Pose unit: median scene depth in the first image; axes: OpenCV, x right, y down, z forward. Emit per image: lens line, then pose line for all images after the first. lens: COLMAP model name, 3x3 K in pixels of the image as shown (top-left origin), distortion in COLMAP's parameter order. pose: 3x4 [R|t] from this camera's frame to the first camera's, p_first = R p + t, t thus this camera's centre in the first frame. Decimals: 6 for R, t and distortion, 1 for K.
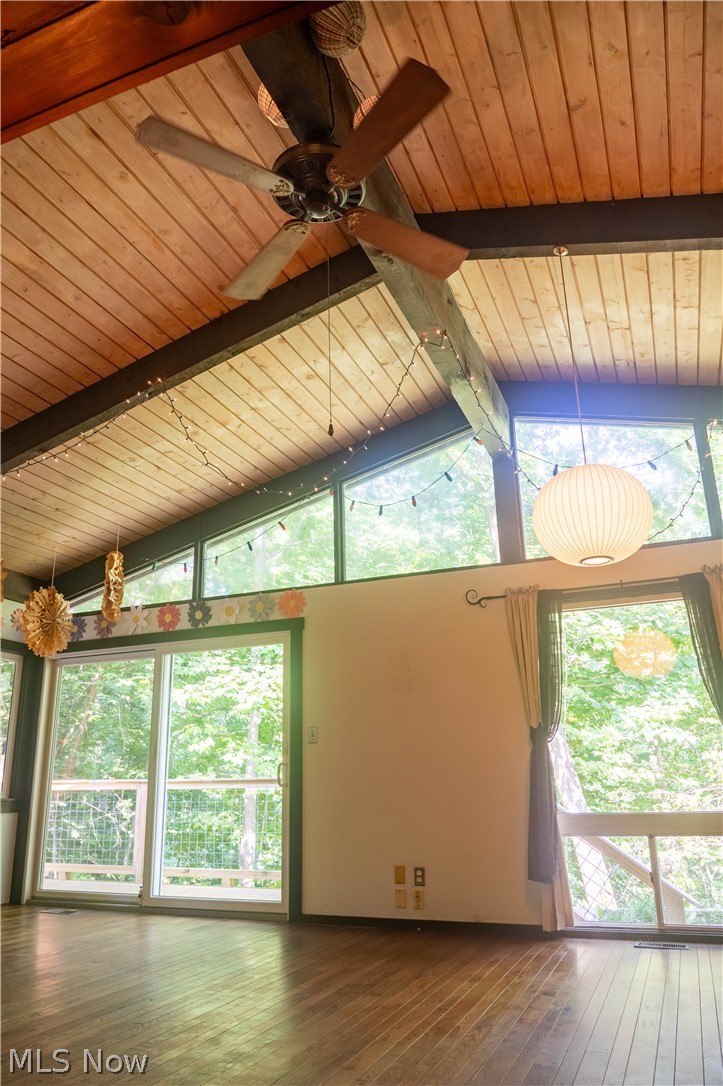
lens RADIAL K [[750.2, 0, 370.0], [0, 750.2, 552.5], [0, 0, 1]] dist [-0.034596, 0.001796]
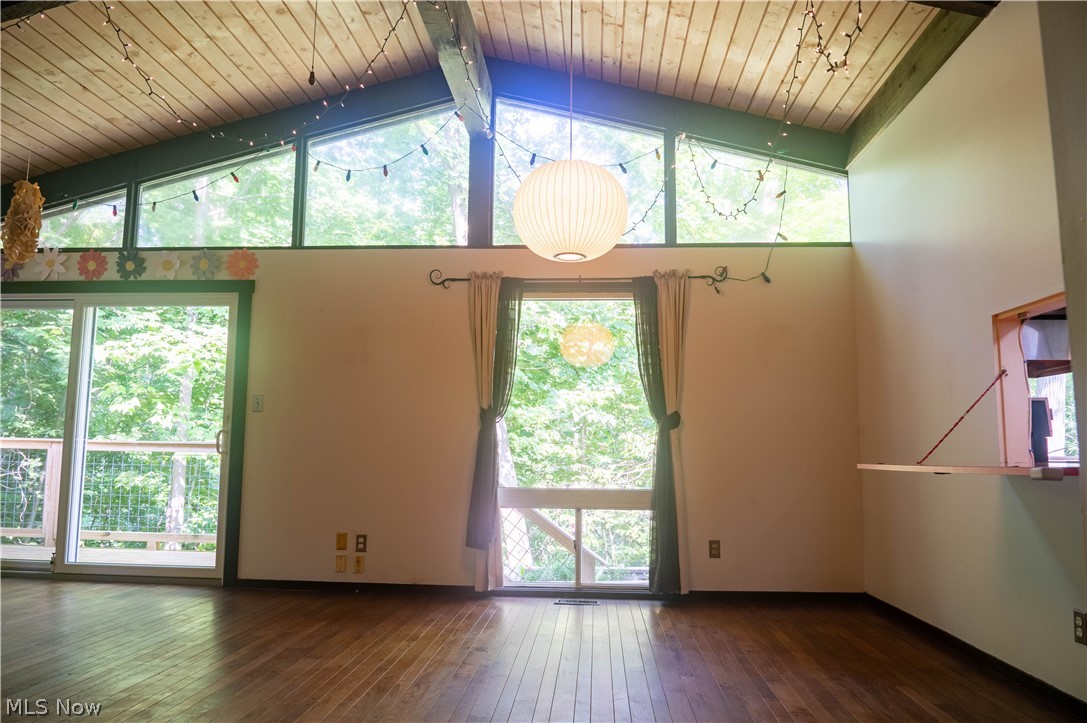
lens RADIAL K [[734.9, 0, 549.5], [0, 734.9, 365.4], [0, 0, 1]] dist [-0.036191, 0.002415]
pose [[0.949788, 0.066144, 0.305823, -0.011200], [-0.120283, 0.979479, 0.161717, -0.001179], [-0.288851, -0.190382, 0.938254, 0.020094]]
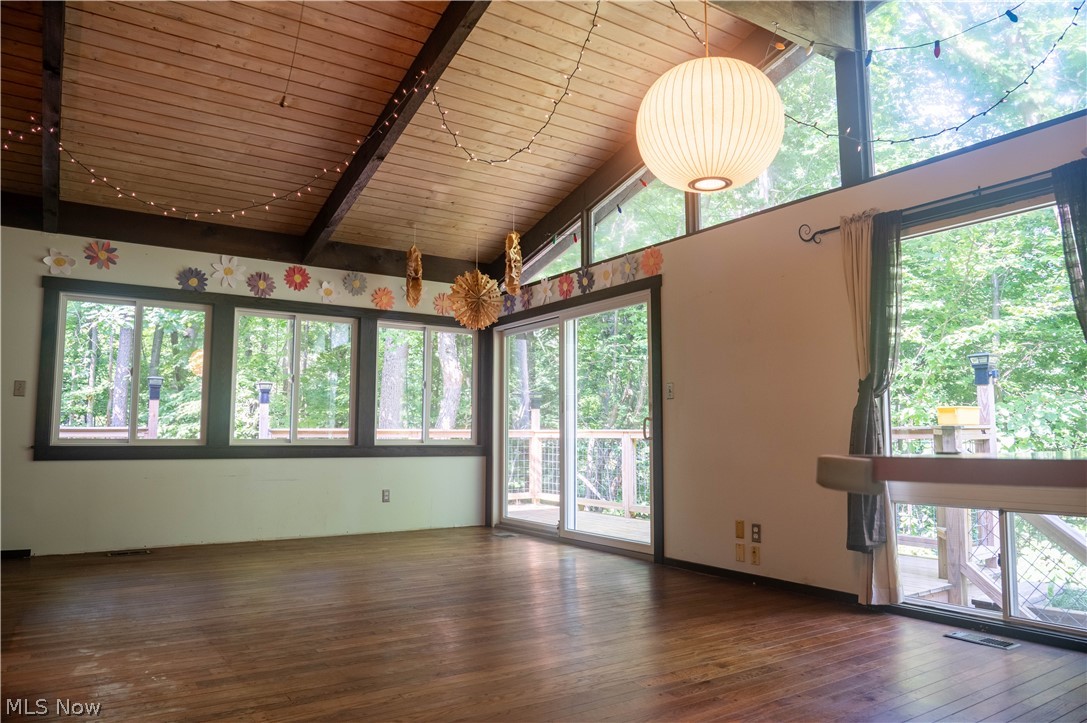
lens RADIAL K [[734.9, 0, 549.5], [0, 734.9, 365.4], [0, 0, 1]] dist [-0.036191, 0.002415]
pose [[0.826019, -0.035212, -0.562541, 0.357281], [0.152258, 0.974883, 0.162547, 0.026286], [0.542688, -0.219918, 0.810633, 0.124451]]
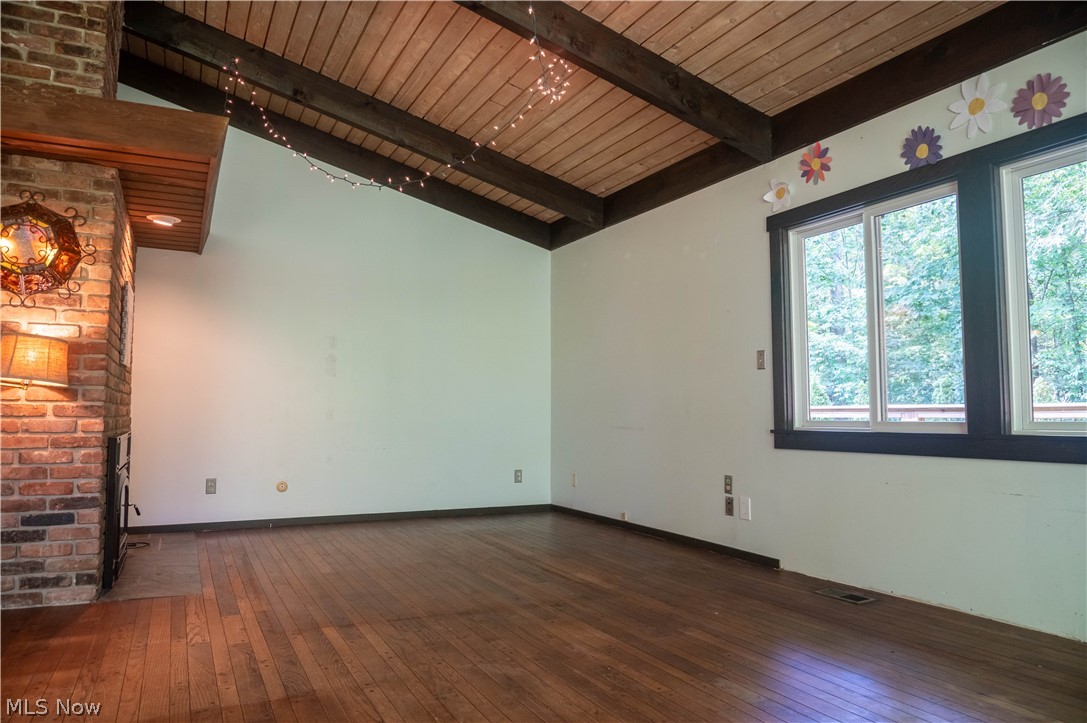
lens RADIAL K [[734.9, 0, 549.5], [0, 734.9, 365.4], [0, 0, 1]] dist [-0.036191, 0.002415]
pose [[-0.659178, -0.033923, -0.751221, -0.038922], [0.234196, 0.940039, -0.247951, 0.271213], [0.714588, -0.339377, -0.611708, 0.886609]]
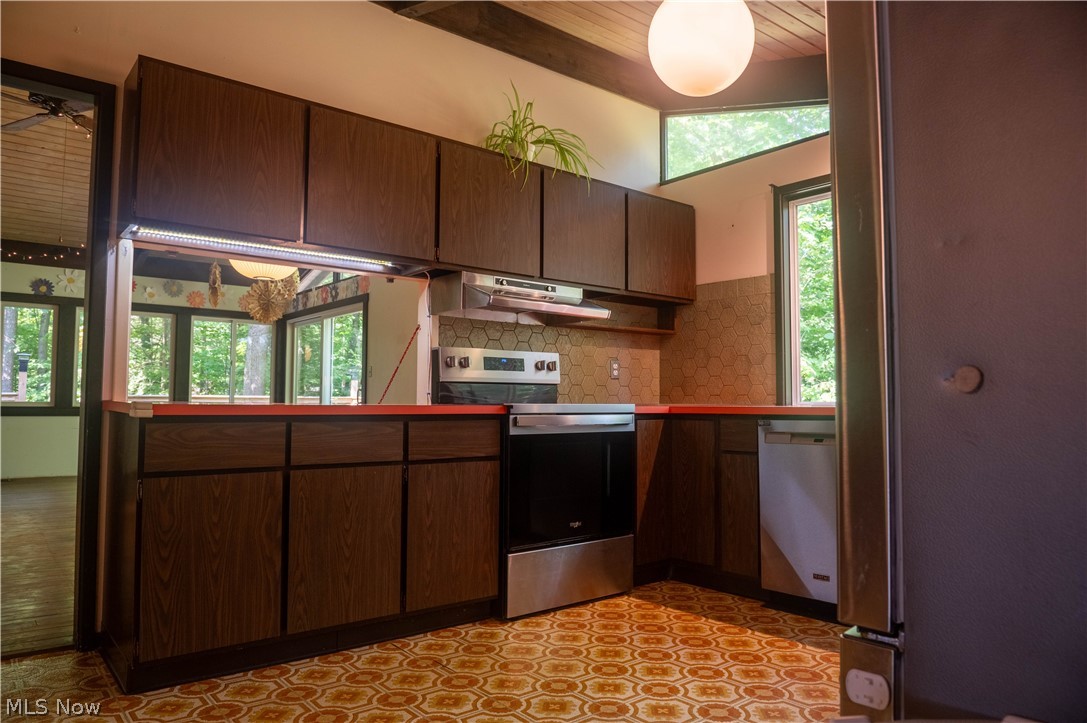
lens RADIAL K [[734.9, 0, 549.5], [0, 734.9, 365.4], [0, 0, 1]] dist [-0.036191, 0.002415]
pose [[0.876387, -0.001447, -0.481605, 0.988074], [0.121238, 0.968455, 0.217709, -0.049193], [0.466097, -0.249186, 0.848917, -0.087768]]
